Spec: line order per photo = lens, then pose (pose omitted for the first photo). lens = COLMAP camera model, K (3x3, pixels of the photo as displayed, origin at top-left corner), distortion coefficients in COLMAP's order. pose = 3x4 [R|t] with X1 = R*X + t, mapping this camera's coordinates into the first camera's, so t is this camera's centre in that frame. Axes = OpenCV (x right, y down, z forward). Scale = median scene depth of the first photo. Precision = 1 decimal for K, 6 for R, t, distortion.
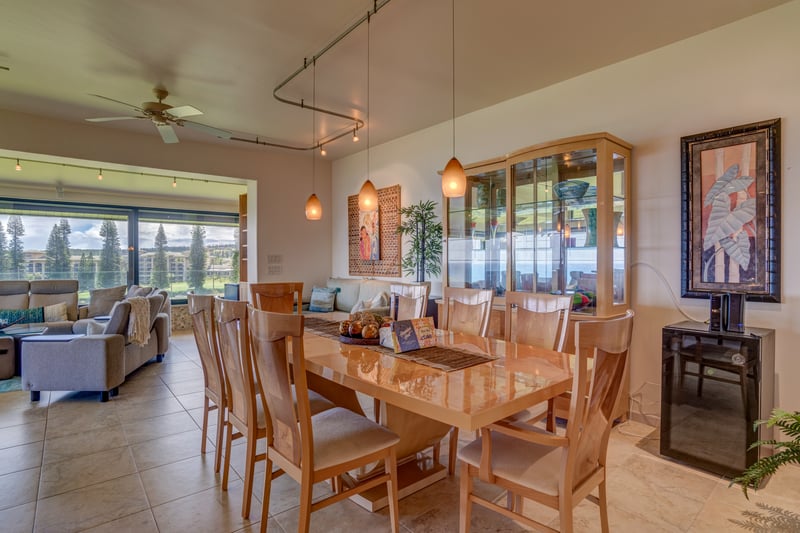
lens RADIAL K [[406.6, 0, 403.8], [0, 406.6, 264.4], [0, 0, 1]] dist [-0.050034, 0.018829]
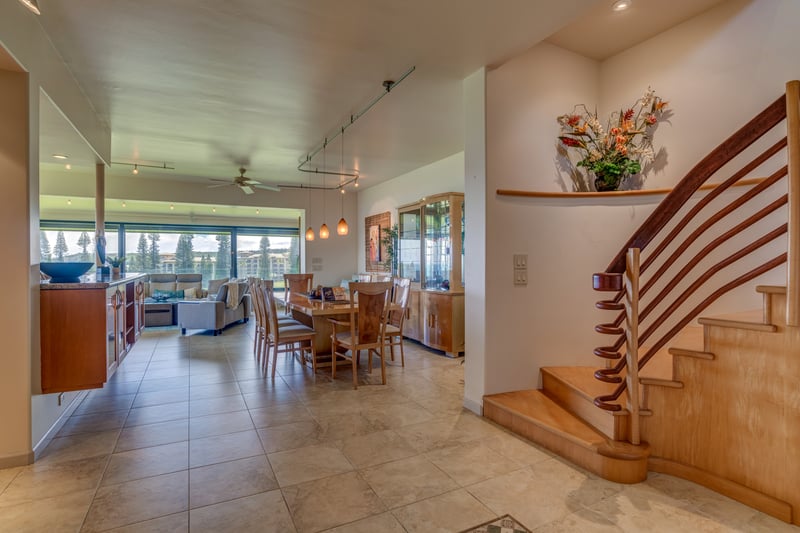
lens RADIAL K [[406.6, 0, 403.8], [0, 406.6, 264.4], [0, 0, 1]] dist [-0.050034, 0.018829]
pose [[0.976633, 0.000272, -0.214915, 0.358716], [-0.000640, 0.999998, -0.001643, 0.003394], [0.214914, 0.001742, 0.976631, -0.454745]]
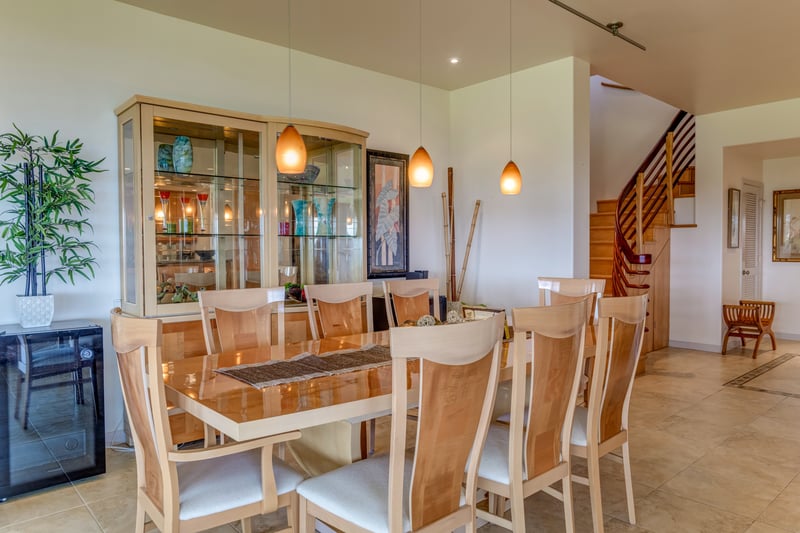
lens RADIAL K [[548.7, 0, 400.0], [0, 548.7, 266.5], [0, 0, 1]] dist [-0.000280, 0.003061]
pose [[-0.034230, -0.033617, 0.998848, -0.529347], [0.015530, 0.999296, 0.034164, -0.006643], [-0.999293, 0.016682, -0.033684, 0.503223]]
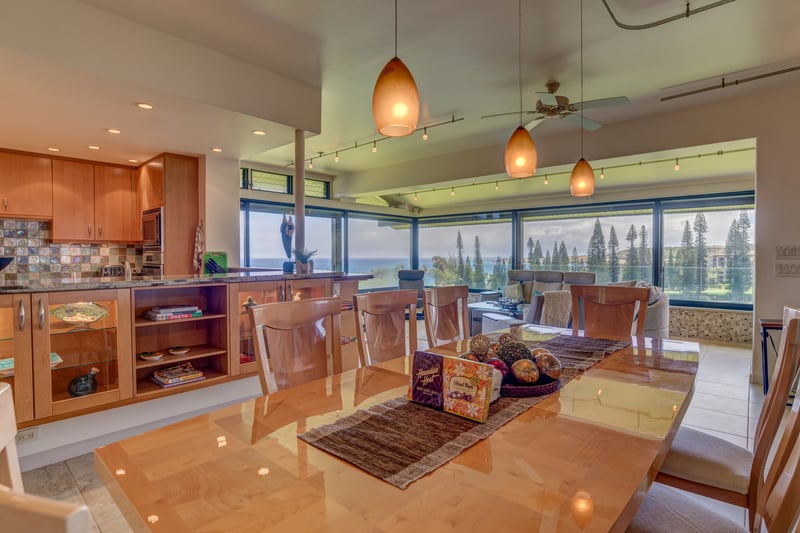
lens RADIAL K [[406.6, 0, 403.8], [0, 406.6, 264.4], [0, 0, 1]] dist [-0.050034, 0.018829]
pose [[0.136796, 0.019327, -0.990411, 0.232175], [-0.005760, 0.999808, 0.018715, -0.002773], [0.990583, 0.003145, 0.136881, 0.342885]]
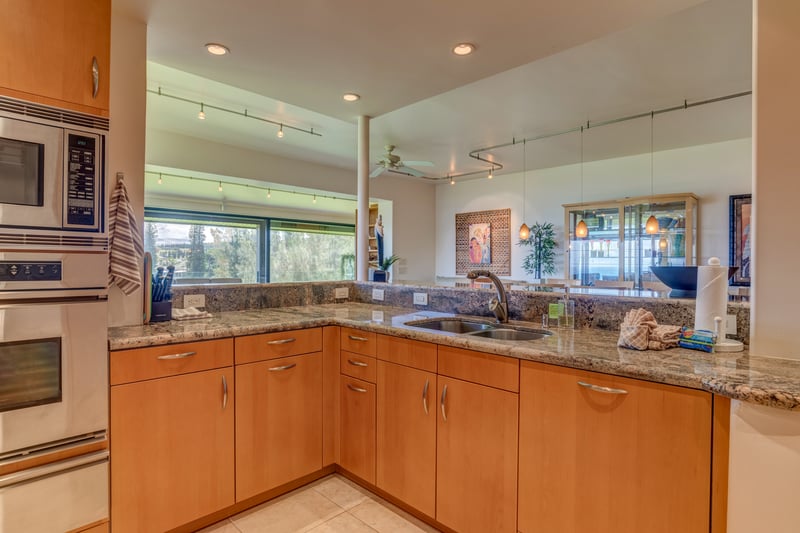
lens RADIAL K [[415.1, 0, 413.6], [0, 415.1, 263.6], [0, 0, 1]] dist [-0.024172, 0.000347]
pose [[0.993626, 0.003305, 0.112680, -0.480785], [-0.002633, 0.999978, -0.006112, -0.000757], [-0.112697, 0.005776, 0.993613, -0.345331]]
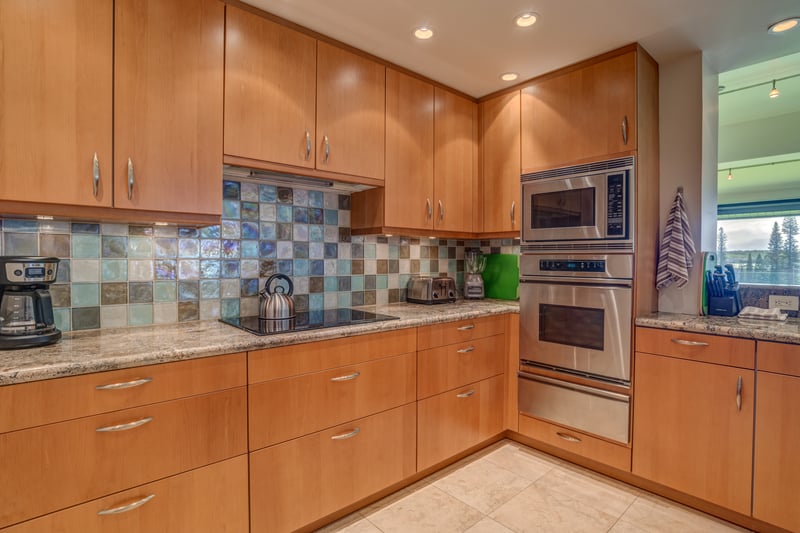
lens RADIAL K [[406.6, 0, 403.8], [0, 406.6, 264.4], [0, 0, 1]] dist [-0.050034, 0.018829]
pose [[0.032687, 0.011649, -0.999398, -0.271838], [-0.009632, 0.999889, 0.011339, -0.001557], [0.999419, 0.009256, 0.032796, -0.265962]]
